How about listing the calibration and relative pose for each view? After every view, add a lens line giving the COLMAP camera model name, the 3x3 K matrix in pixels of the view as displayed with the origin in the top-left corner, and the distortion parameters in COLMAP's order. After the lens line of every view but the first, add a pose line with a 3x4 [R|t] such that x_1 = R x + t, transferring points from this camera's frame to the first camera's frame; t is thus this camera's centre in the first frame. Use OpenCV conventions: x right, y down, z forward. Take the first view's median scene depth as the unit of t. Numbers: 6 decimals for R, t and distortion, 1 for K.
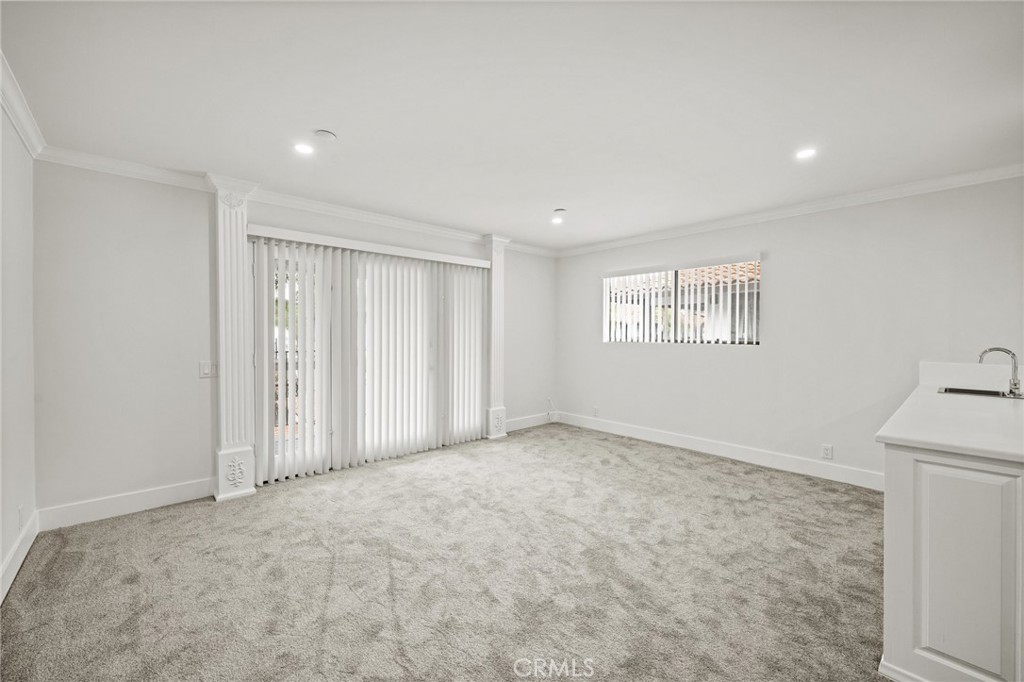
lens RADIAL K [[409.1, 0, 510.7], [0, 409.1, 334.2], [0, 0, 1]] dist [-0.002555, -0.000196]
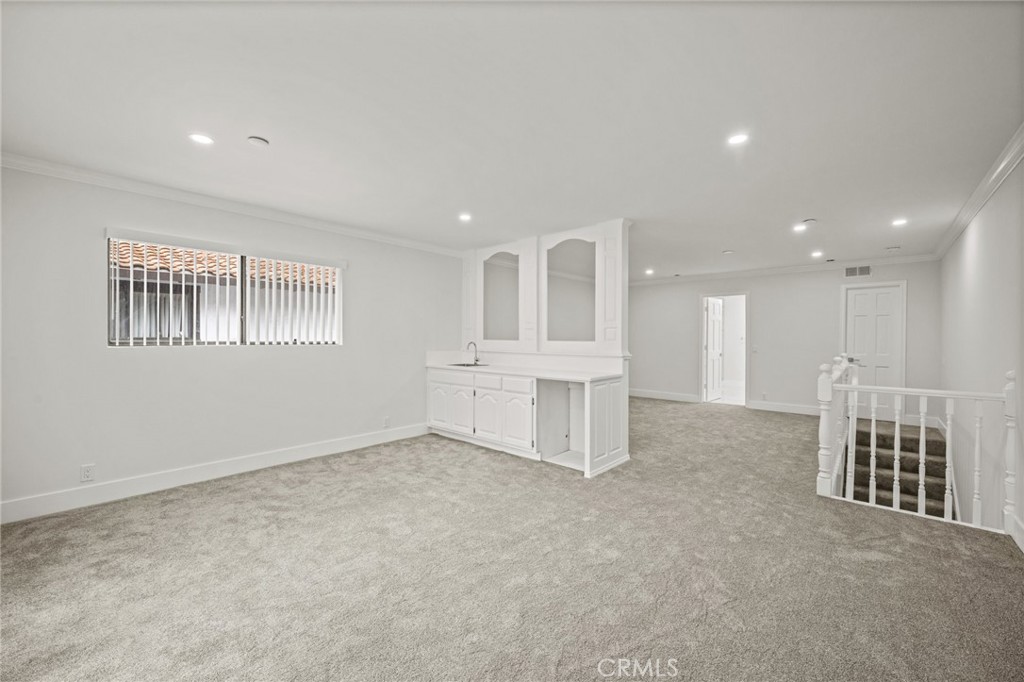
lens RADIAL K [[409.1, 0, 510.7], [0, 409.1, 334.2], [0, 0, 1]] dist [-0.002555, -0.000196]
pose [[-0.118633, 0.001604, 0.992937, -0.543153], [-0.009561, 0.999950, -0.002757, -0.003066], [-0.992892, -0.009821, -0.118612, 0.662890]]
